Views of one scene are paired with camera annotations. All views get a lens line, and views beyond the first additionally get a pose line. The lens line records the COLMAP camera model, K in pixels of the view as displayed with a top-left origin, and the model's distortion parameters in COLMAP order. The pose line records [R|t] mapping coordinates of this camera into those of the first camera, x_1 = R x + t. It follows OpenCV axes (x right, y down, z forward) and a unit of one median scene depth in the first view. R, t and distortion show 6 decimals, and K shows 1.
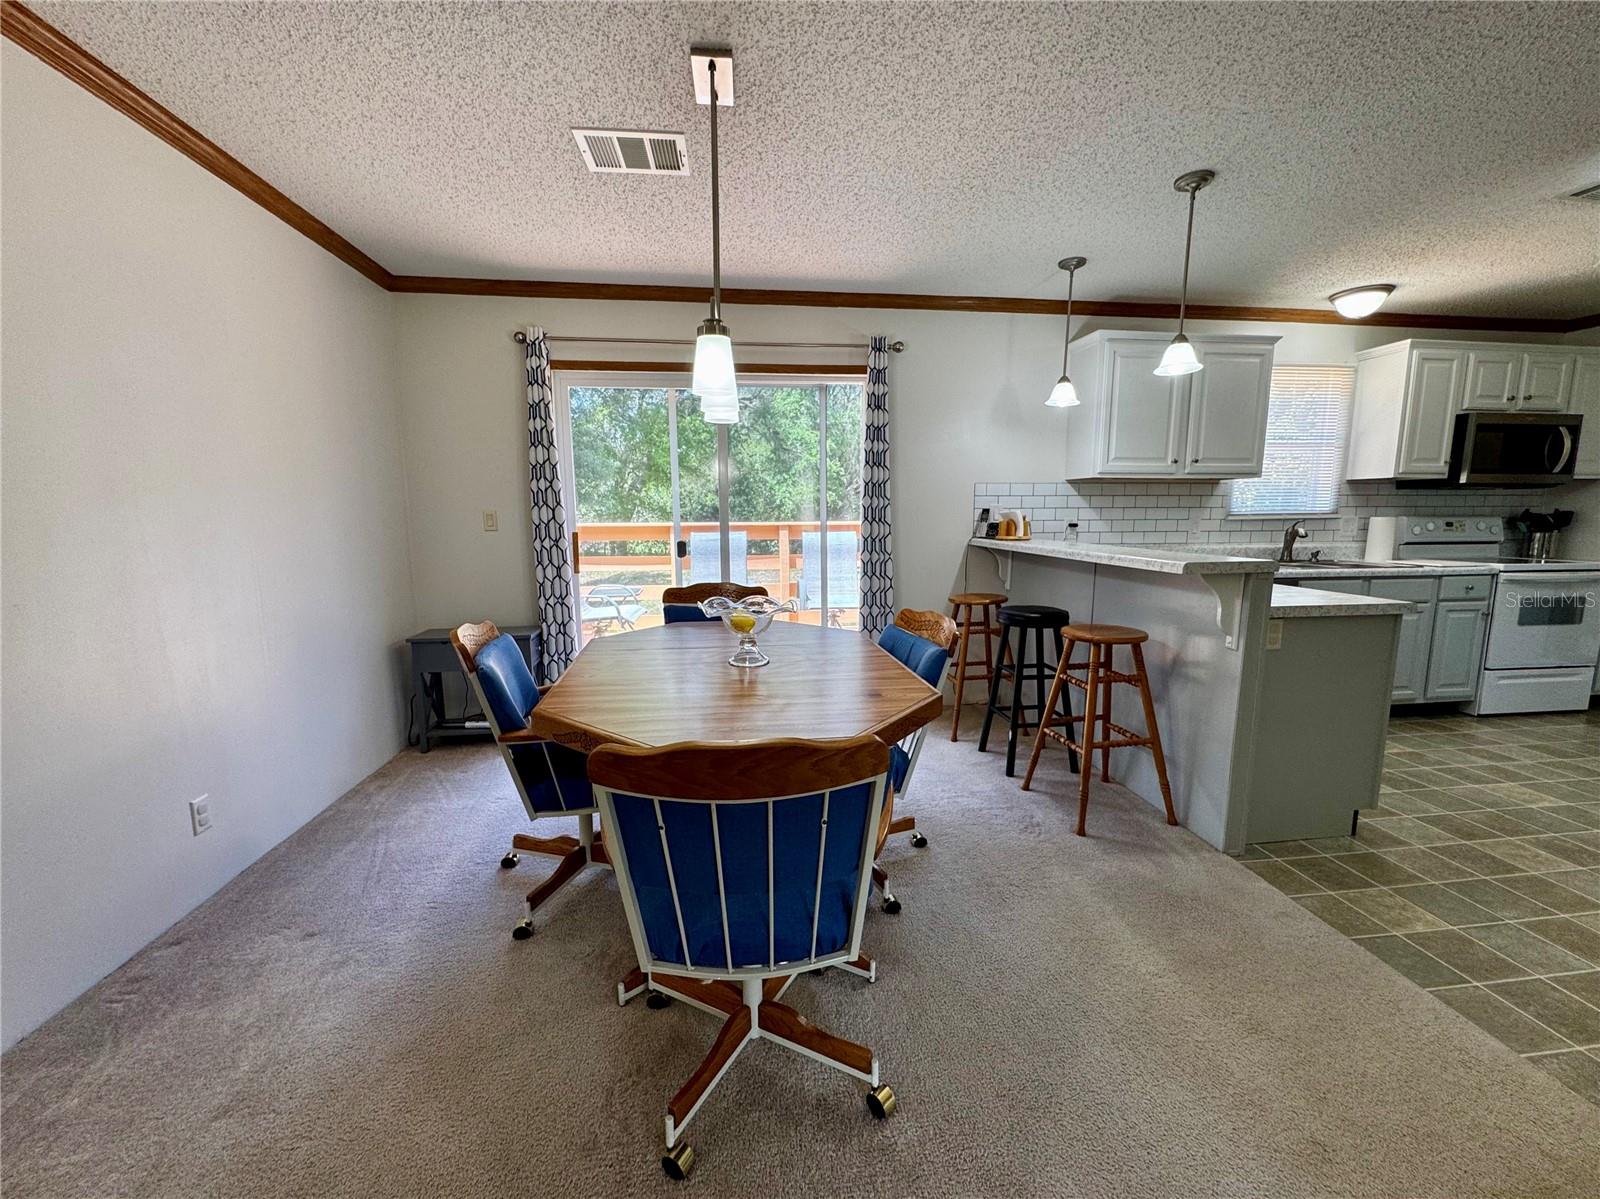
lens RADIAL K [[643.6, 0, 800.0], [0, 643.6, 599.5], [0, 0, 1]] dist [0.000274, 0.000012]
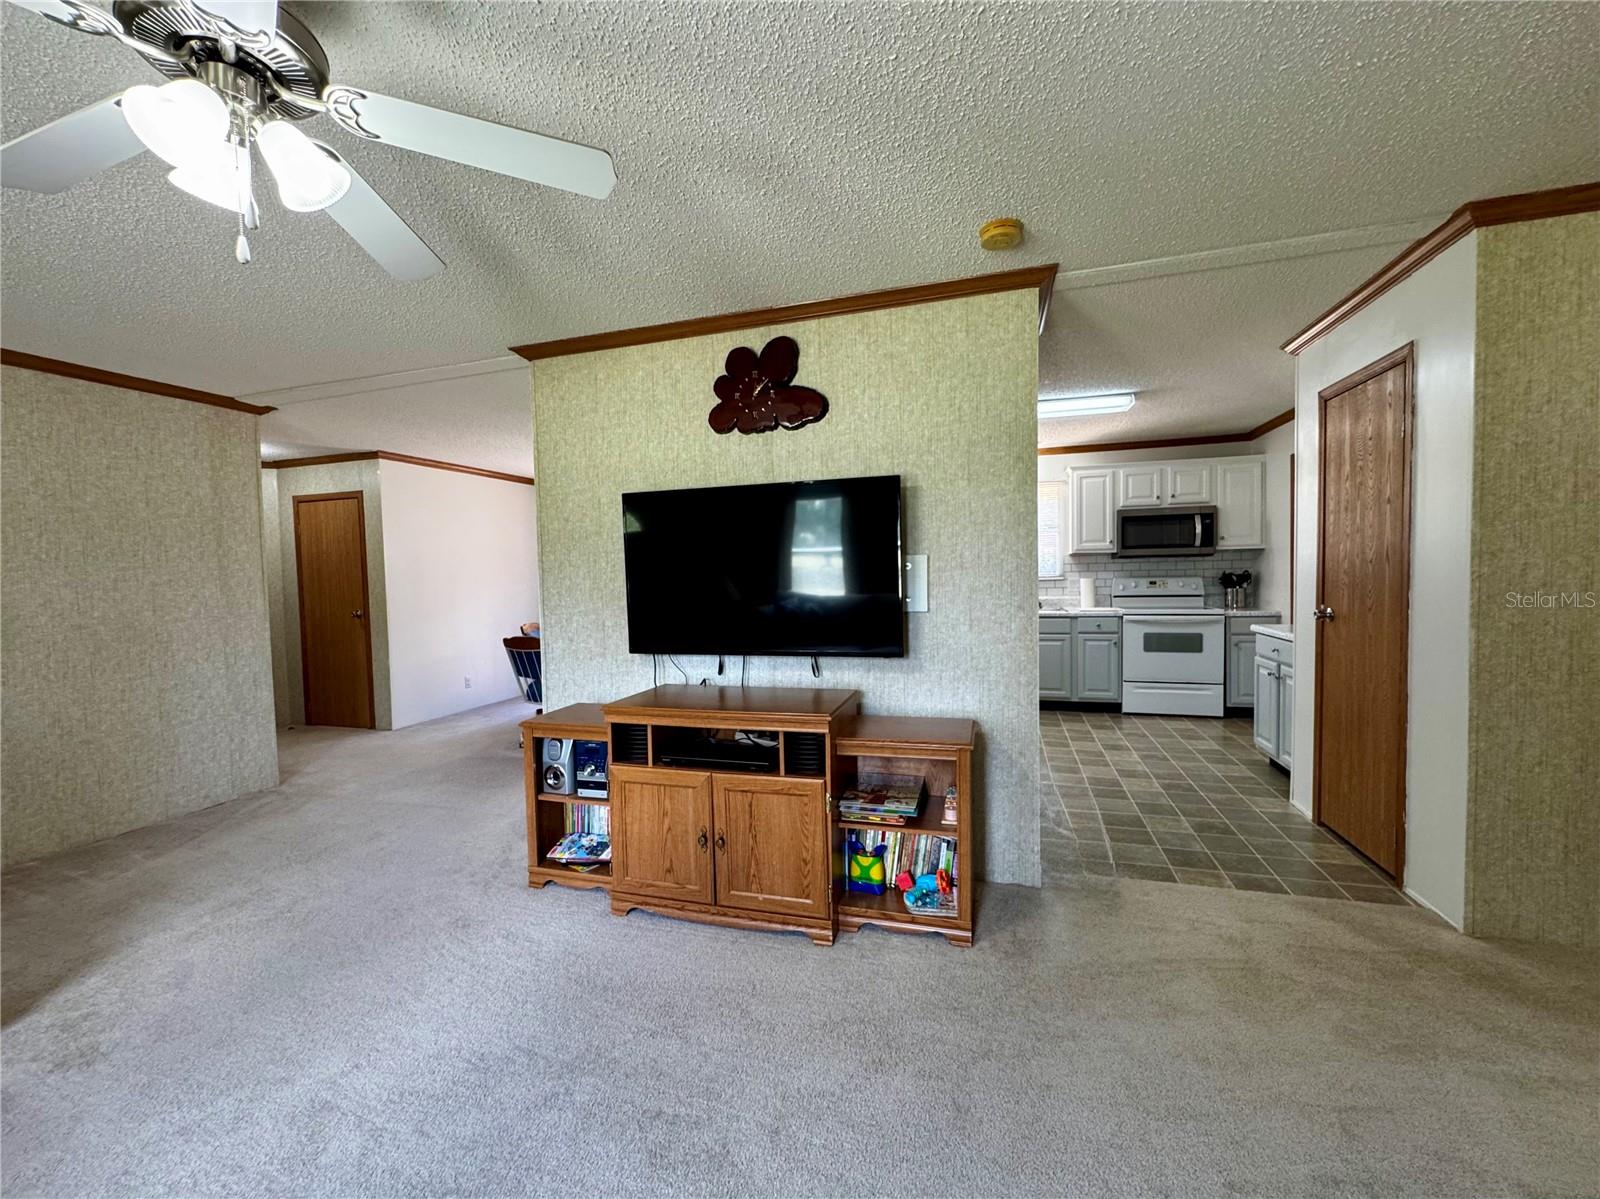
lens RADIAL K [[643.6, 0, 800.0], [0, 643.6, 599.5], [0, 0, 1]] dist [0.000274, 0.000012]
pose [[0.907822, -0.001162, -0.419353, 0.988832], [-0.038702, 0.995496, -0.086541, 0.077056], [0.417565, 0.094793, 0.903689, -0.639310]]
